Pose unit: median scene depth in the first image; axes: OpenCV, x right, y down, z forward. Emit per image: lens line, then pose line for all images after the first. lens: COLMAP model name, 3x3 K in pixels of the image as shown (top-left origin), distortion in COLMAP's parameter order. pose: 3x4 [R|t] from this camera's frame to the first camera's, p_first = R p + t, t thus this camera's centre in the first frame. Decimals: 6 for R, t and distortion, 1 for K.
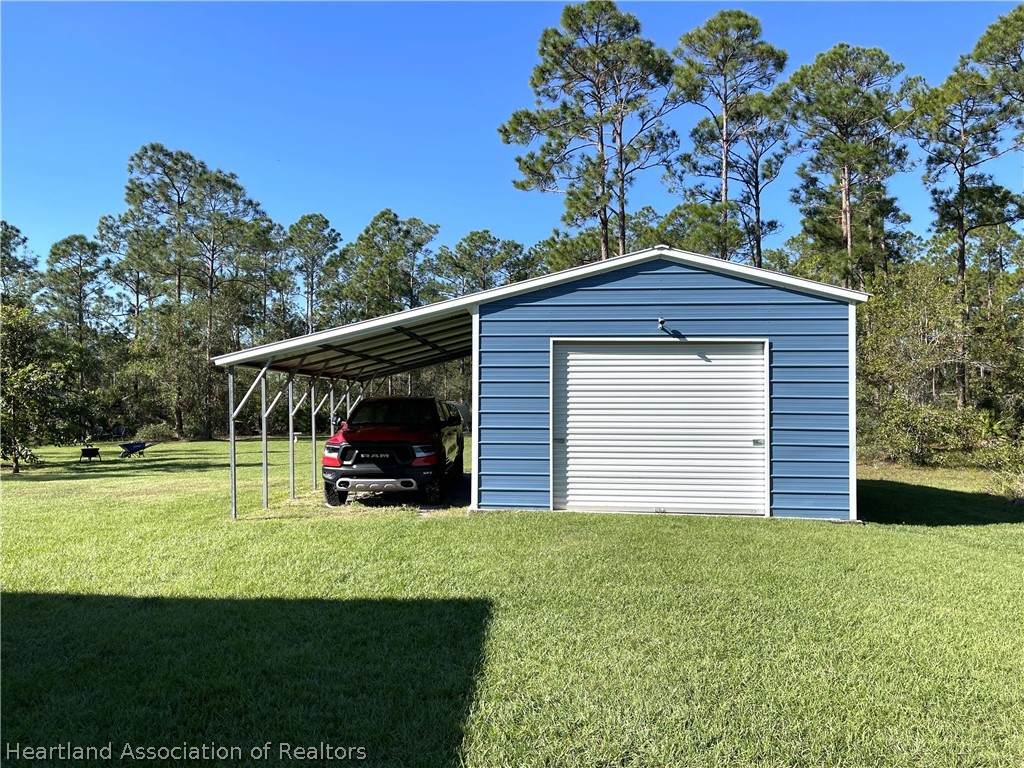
lens RADIAL K [[762.5, 0, 512.0], [0, 762.5, 384.0], [0, 0, 1]] dist [0.065489, -0.101808]
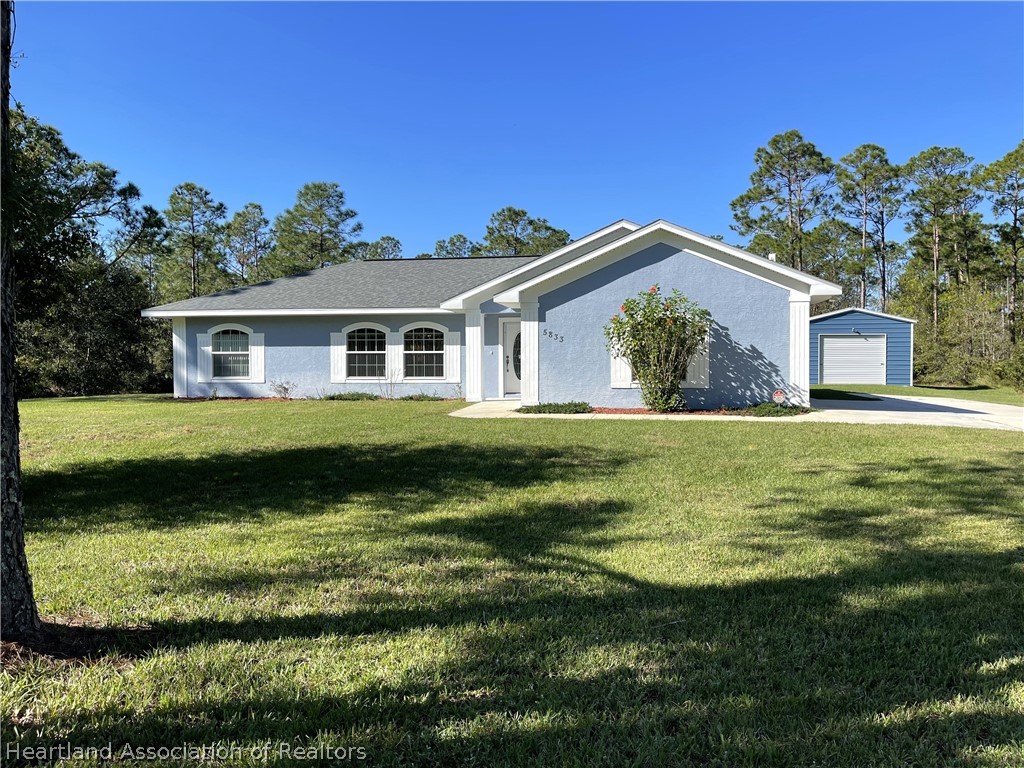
lens RADIAL K [[762.5, 0, 512.0], [0, 762.5, 384.0], [0, 0, 1]] dist [0.065489, -0.101808]
pose [[0.990922, -0.001582, -0.134430, -0.281381], [0.008471, 0.998678, 0.050693, -0.007698], [0.134173, -0.051372, 0.989626, -0.863180]]
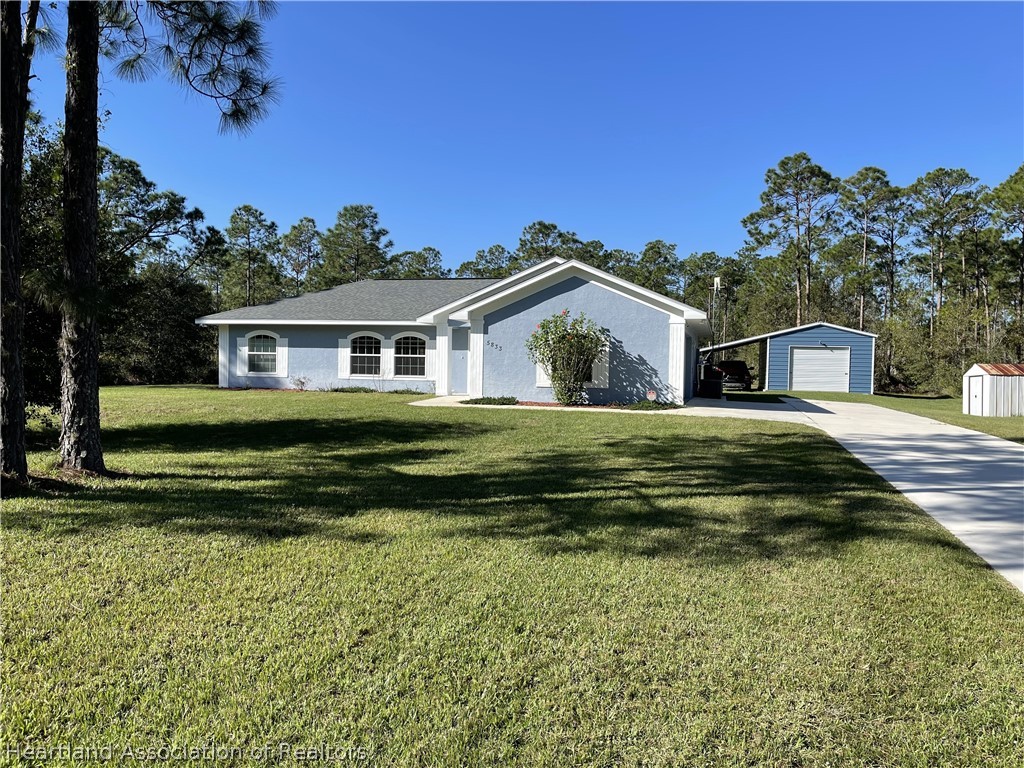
lens RADIAL K [[762.5, 0, 512.0], [0, 762.5, 384.0], [0, 0, 1]] dist [0.065489, -0.101808]
pose [[0.976622, 0.020289, -0.214005, -0.157710], [-0.010251, 0.998799, 0.047913, -0.012597], [0.214720, -0.044599, 0.975657, -1.007647]]
